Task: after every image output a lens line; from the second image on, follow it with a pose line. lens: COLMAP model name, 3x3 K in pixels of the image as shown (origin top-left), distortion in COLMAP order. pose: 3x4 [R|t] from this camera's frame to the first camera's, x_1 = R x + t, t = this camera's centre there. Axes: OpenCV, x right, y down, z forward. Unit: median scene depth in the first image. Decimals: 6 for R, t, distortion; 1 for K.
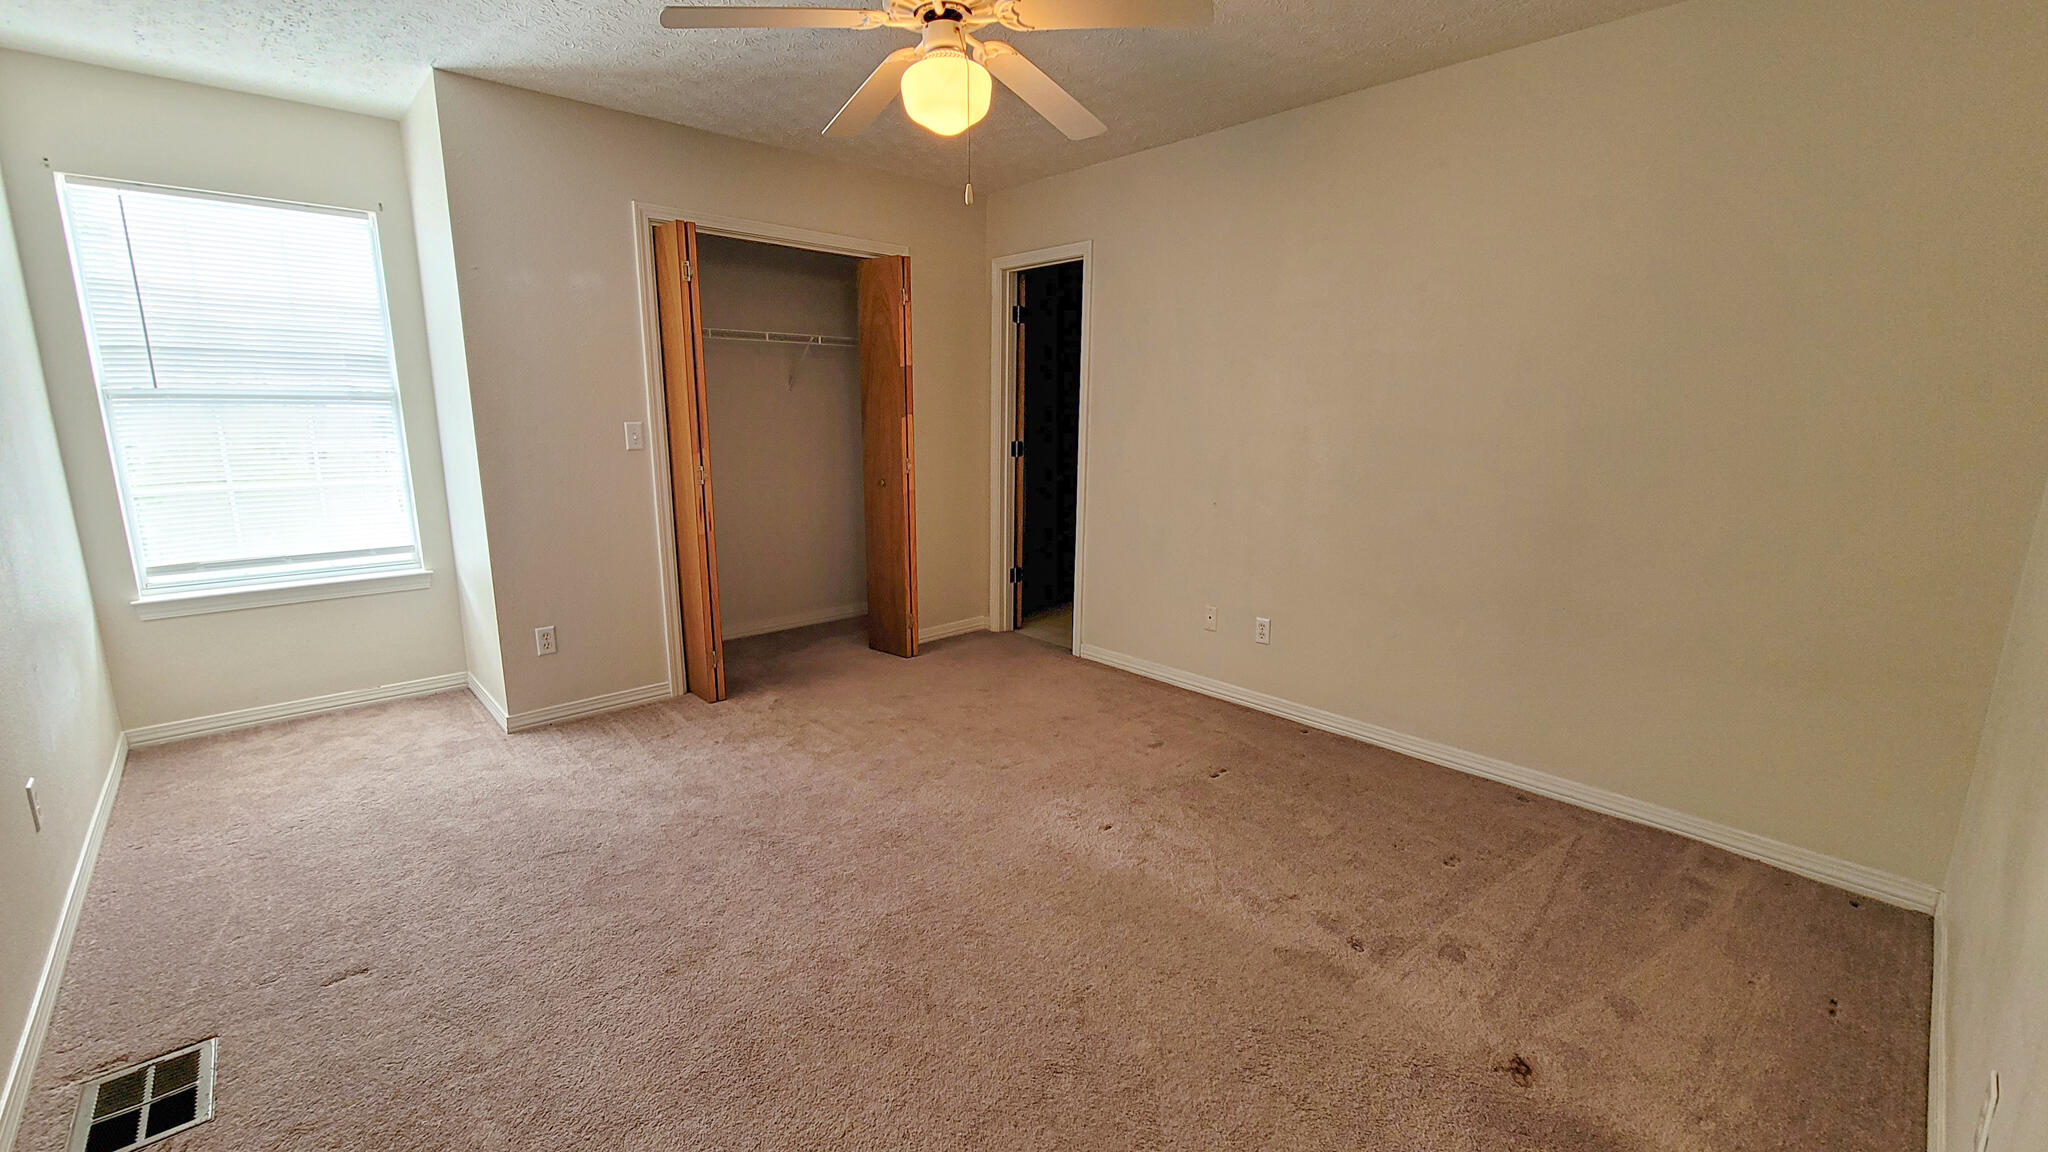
lens RADIAL K [[860.3, 0, 989.4], [0, 860.3, 576.9], [0, 0, 1]] dist [-0.001136, -0.000254]
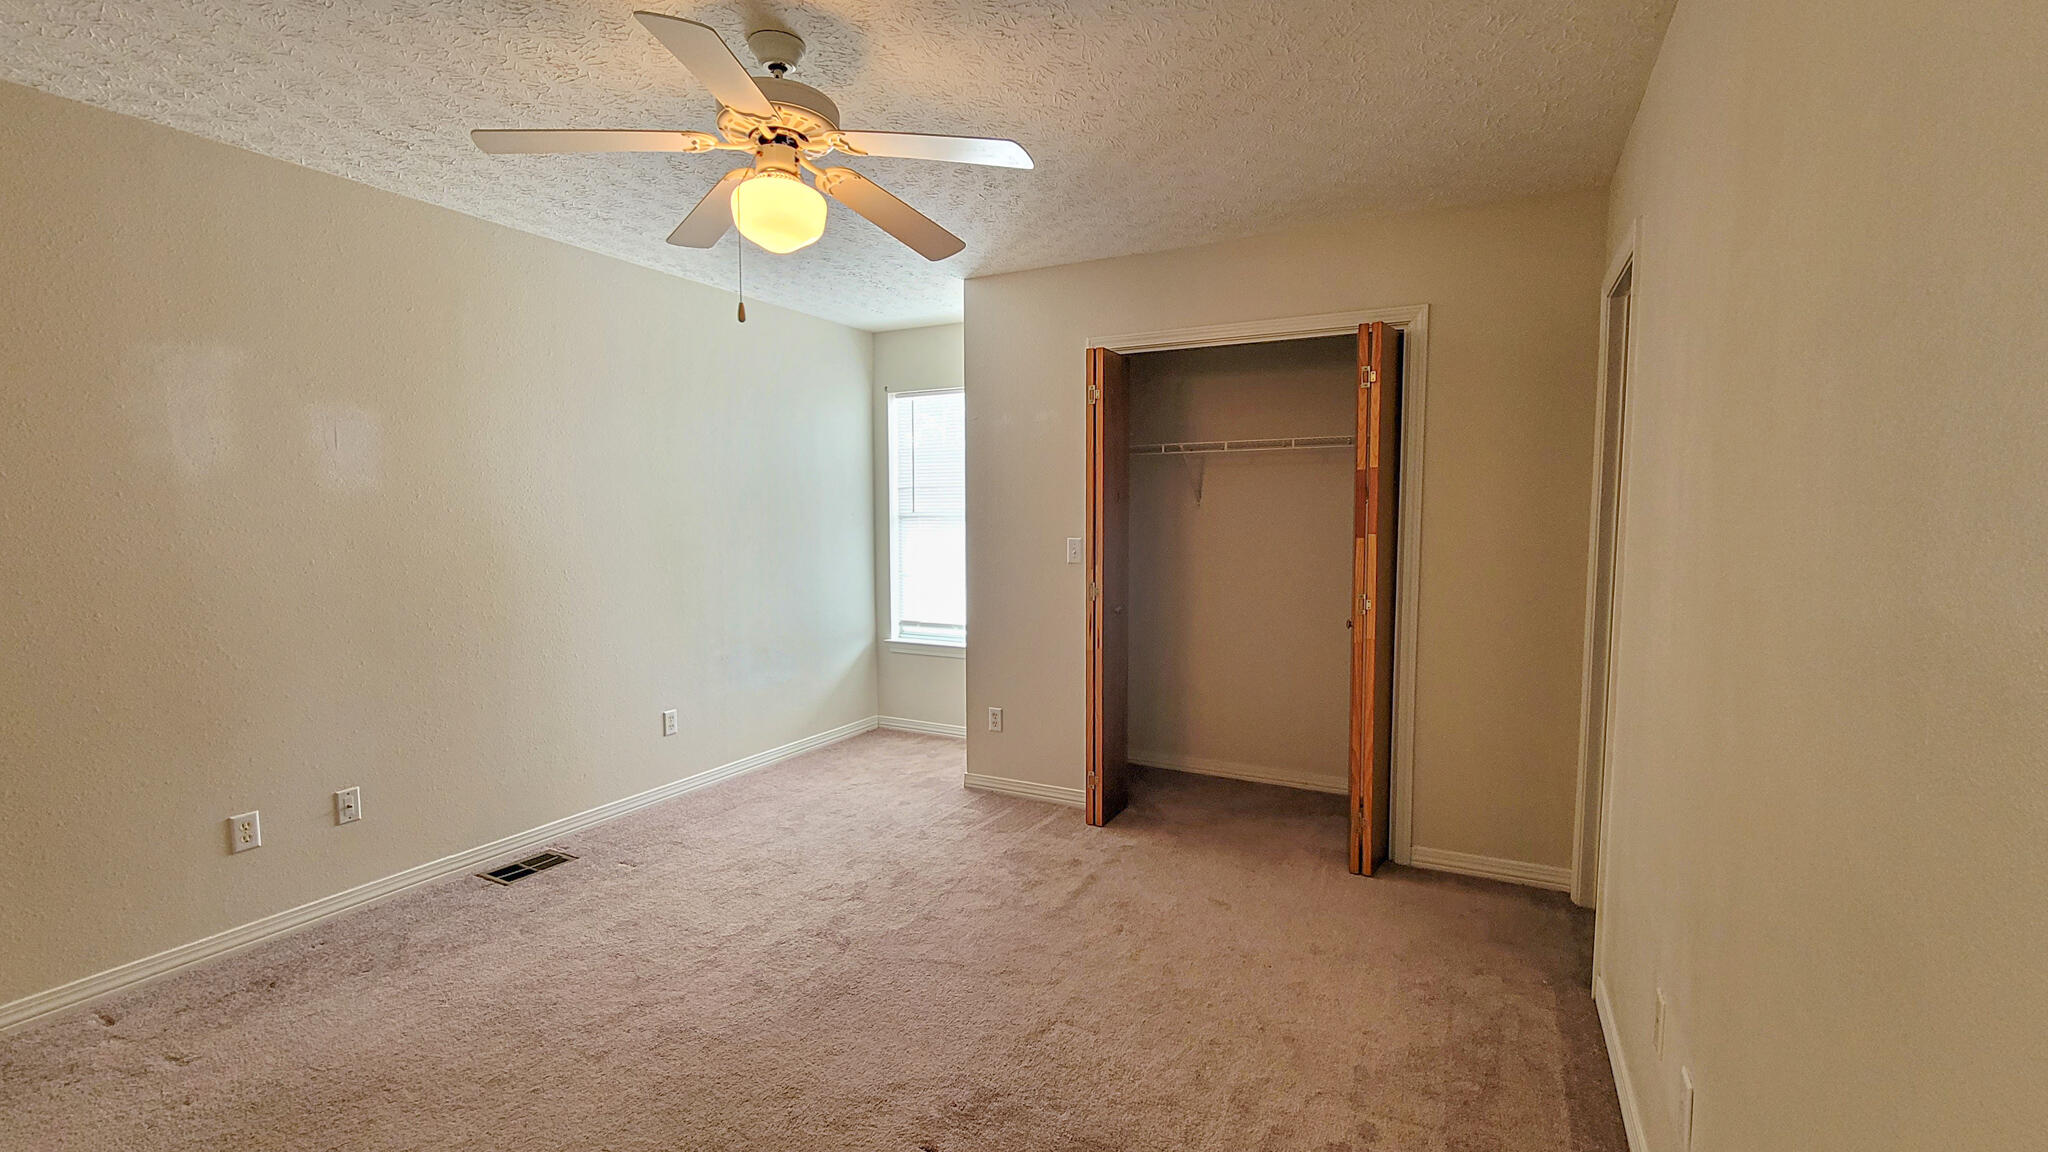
lens RADIAL K [[870.0, 0, 1024.0], [0, 870.0, 576.0], [0, 0, 1]] dist [-0.001213, -0.000266]
pose [[0.334482, 0.058287, -0.940598, 0.617233], [-0.179623, 0.983731, -0.002915, -0.124838], [0.925126, 0.169928, 0.339510, 0.611774]]
